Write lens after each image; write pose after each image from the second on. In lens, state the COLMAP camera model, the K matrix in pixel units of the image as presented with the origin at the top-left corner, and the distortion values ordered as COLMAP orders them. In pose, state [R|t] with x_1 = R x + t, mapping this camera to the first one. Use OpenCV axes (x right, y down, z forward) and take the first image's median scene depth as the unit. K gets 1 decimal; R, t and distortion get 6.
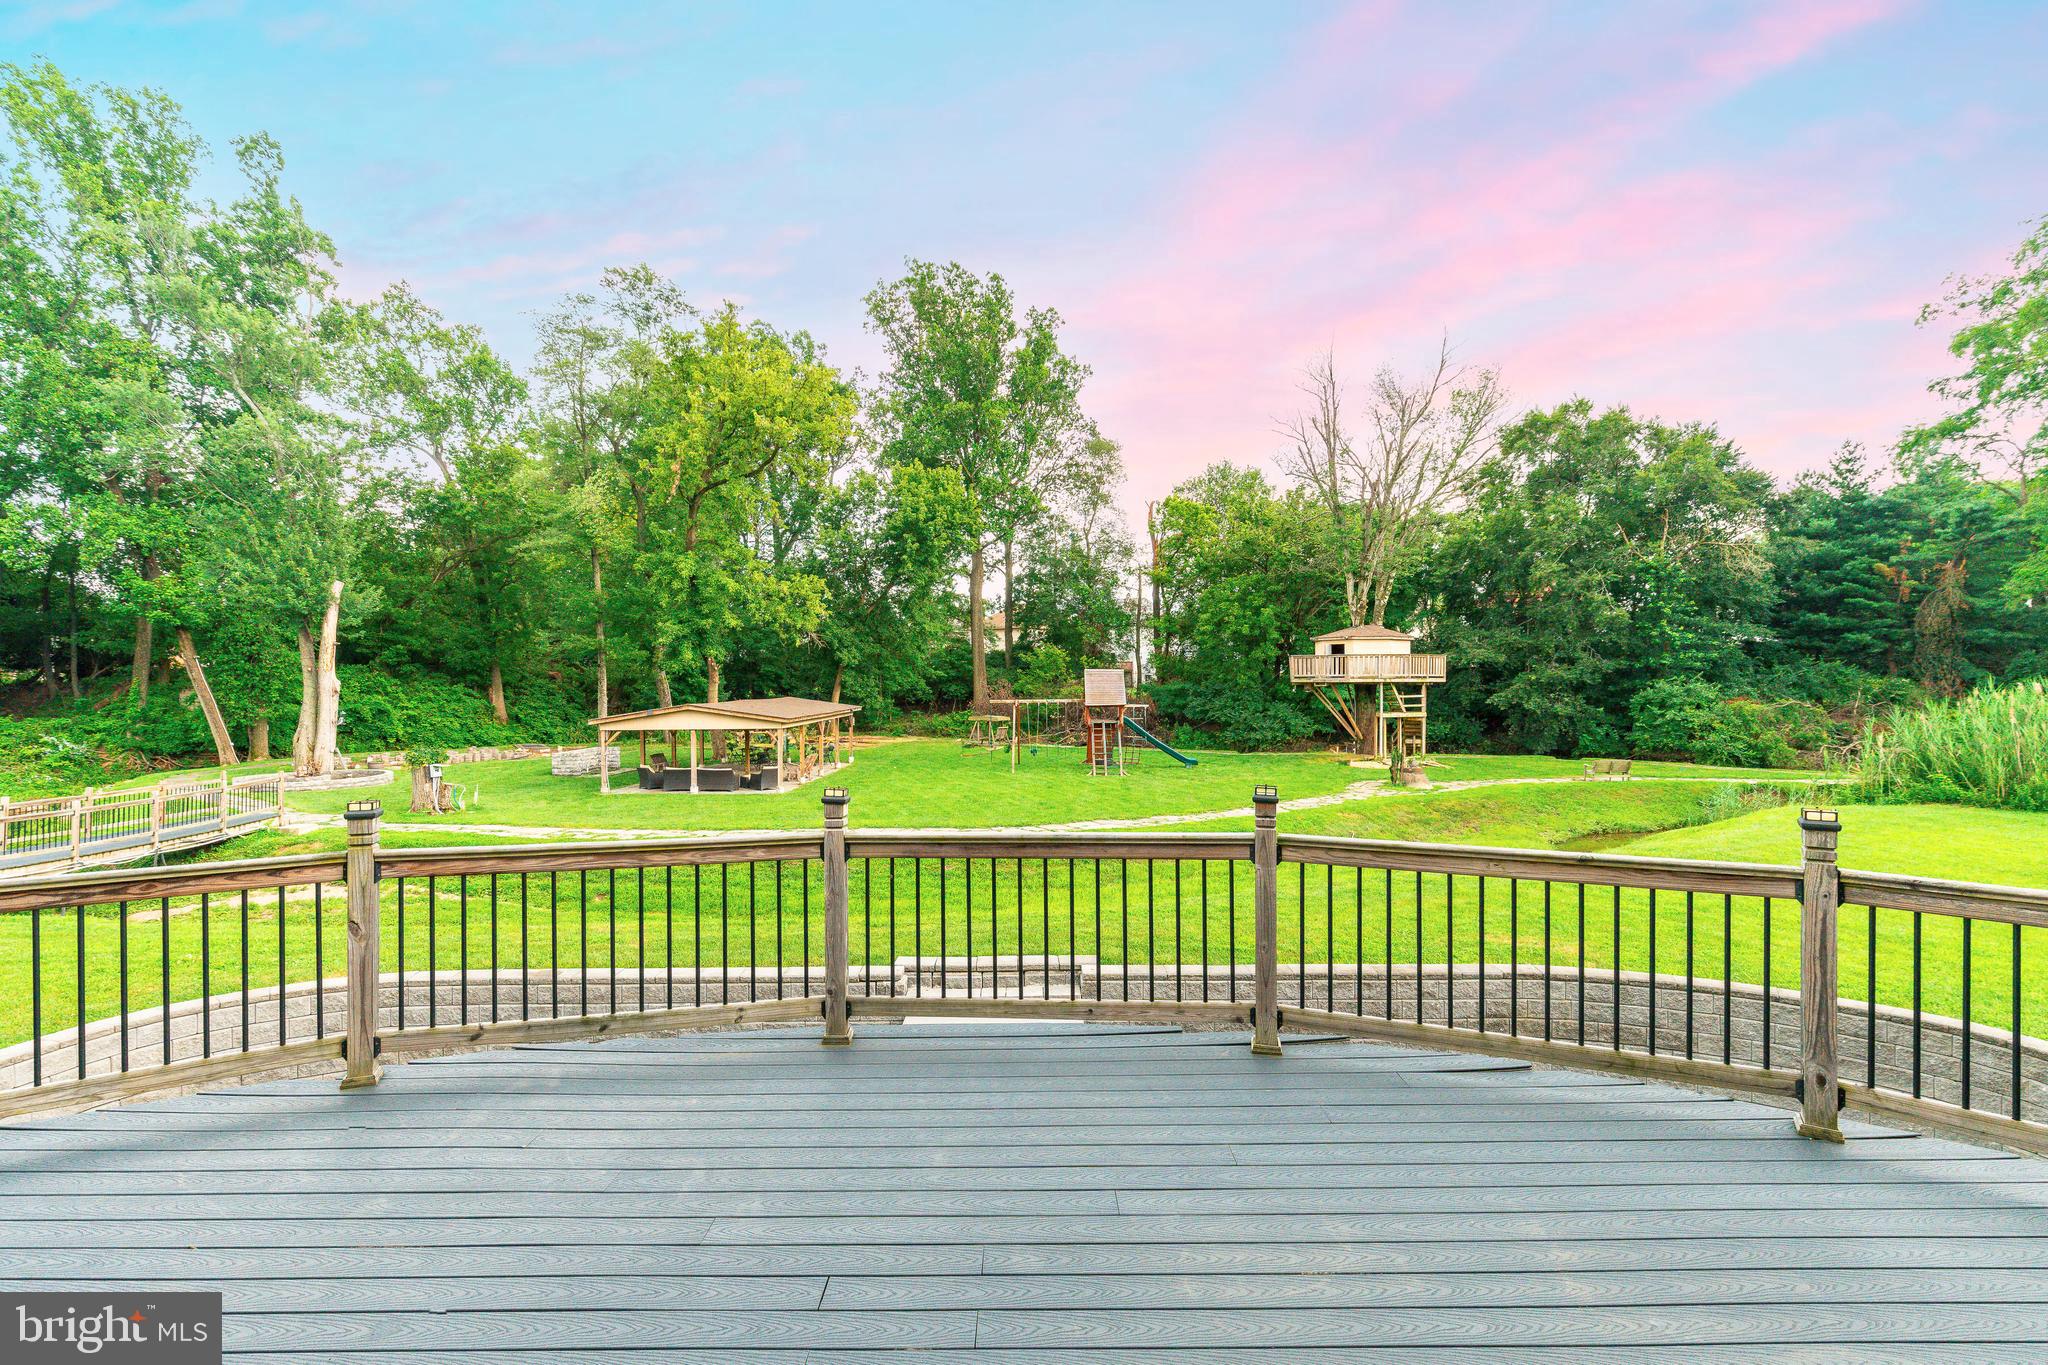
lens RADIAL K [[1000.0, 0, 1024.0], [0, 1000.0, 682.5], [0, 0, 1]] dist [-0.000059, 0.000234]
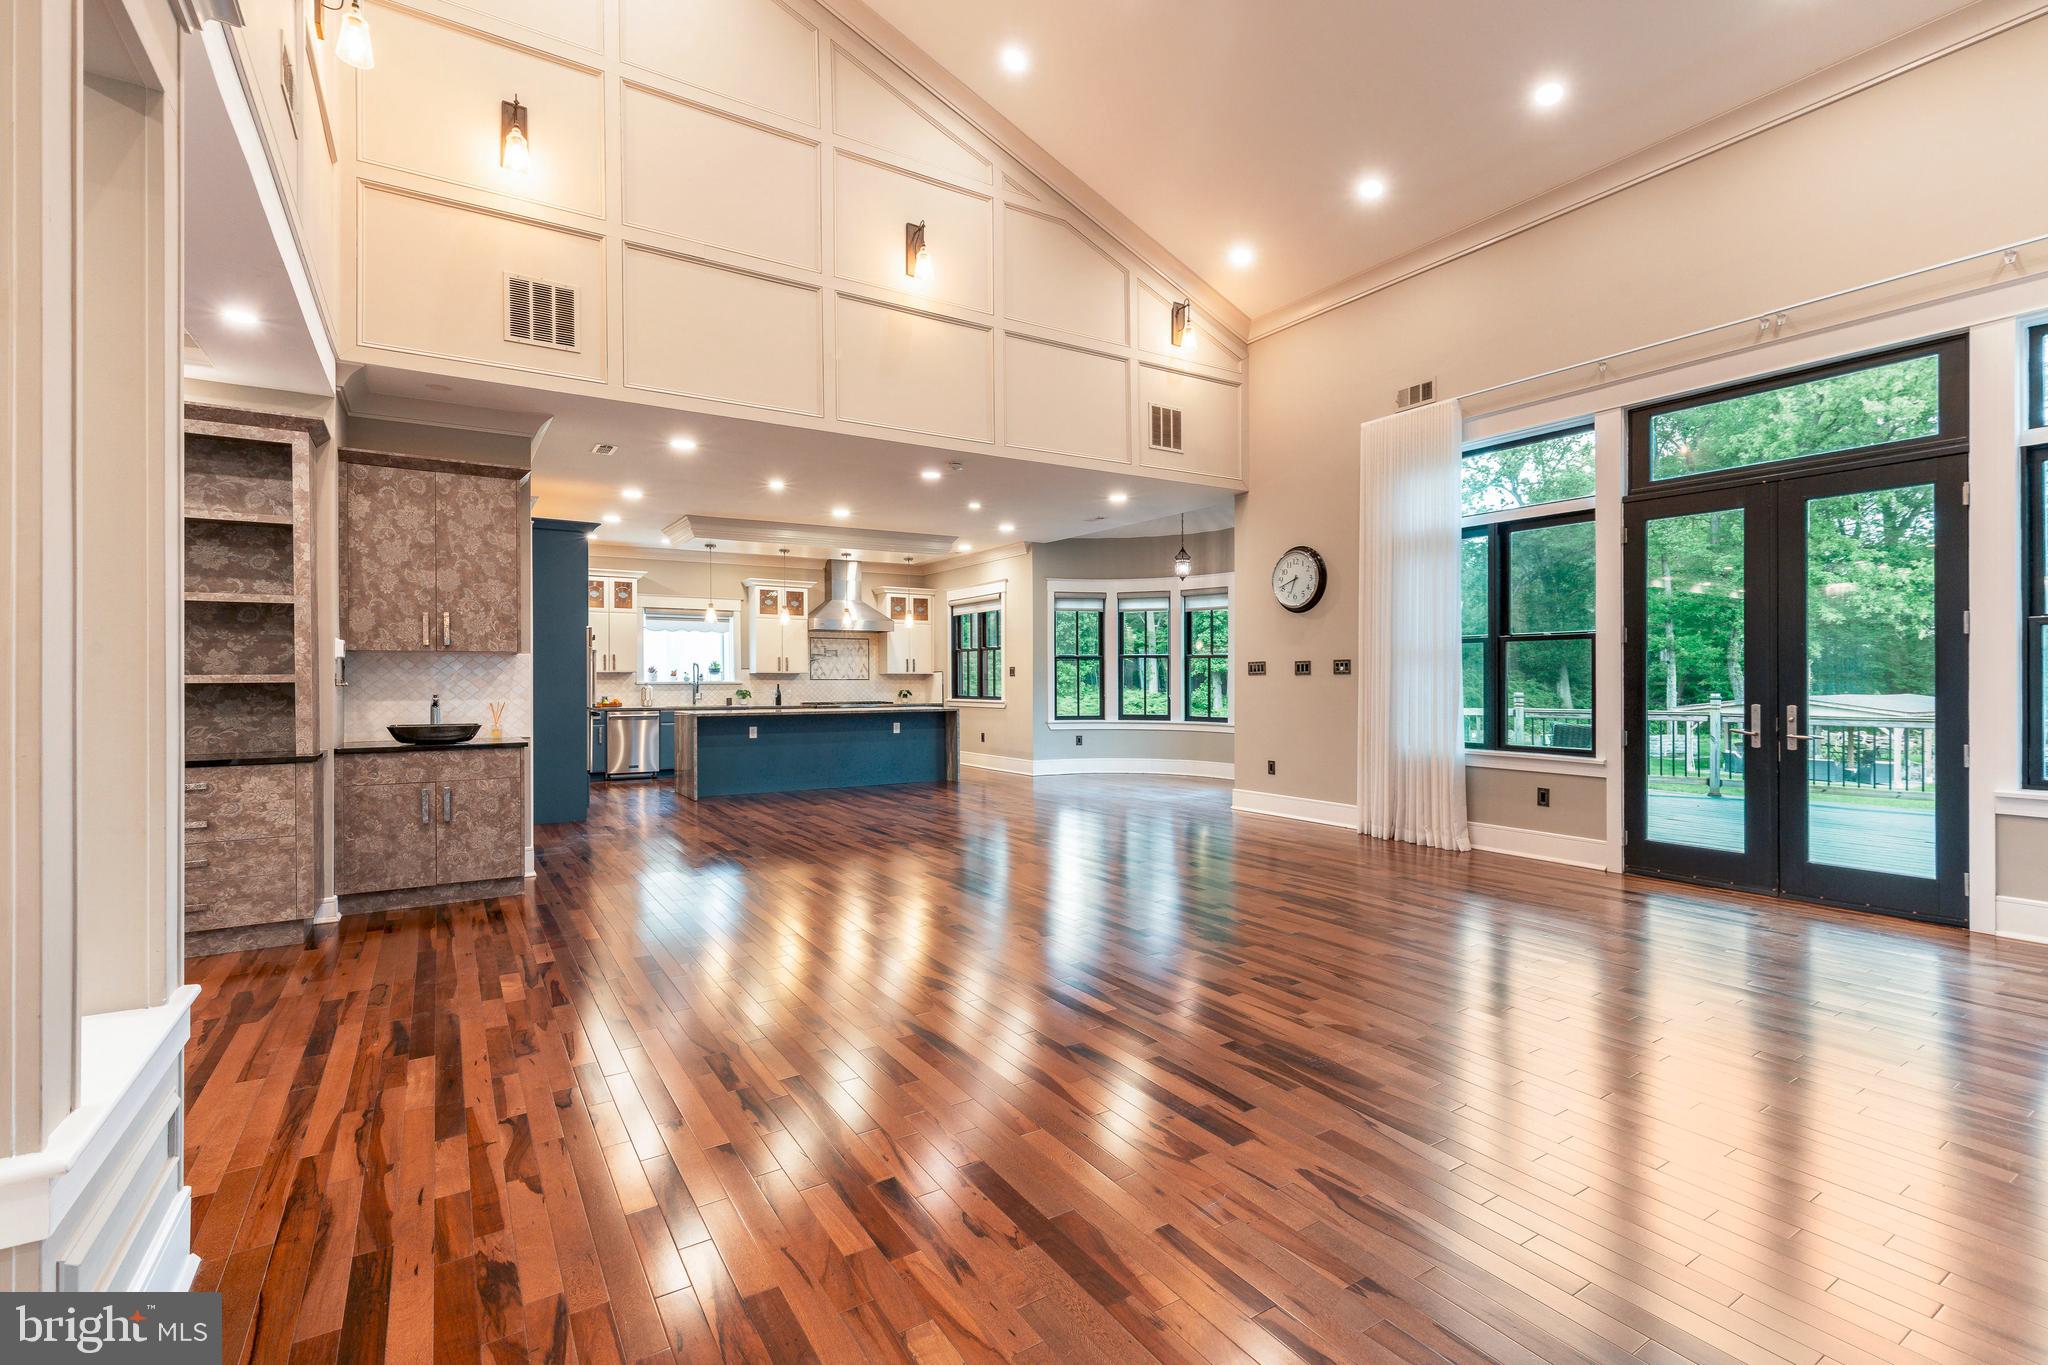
lens RADIAL K [[912.8, 0, 1021.1], [0, 912.8, 675.5], [0, 0, 1]] dist [0.000776, -0.000102]
pose [[0.541460, 0.004819, -0.840712, 0.022539], [-0.010703, 0.999942, -0.001162, 0.005443], [0.840658, 0.009627, 0.541481, -0.107546]]
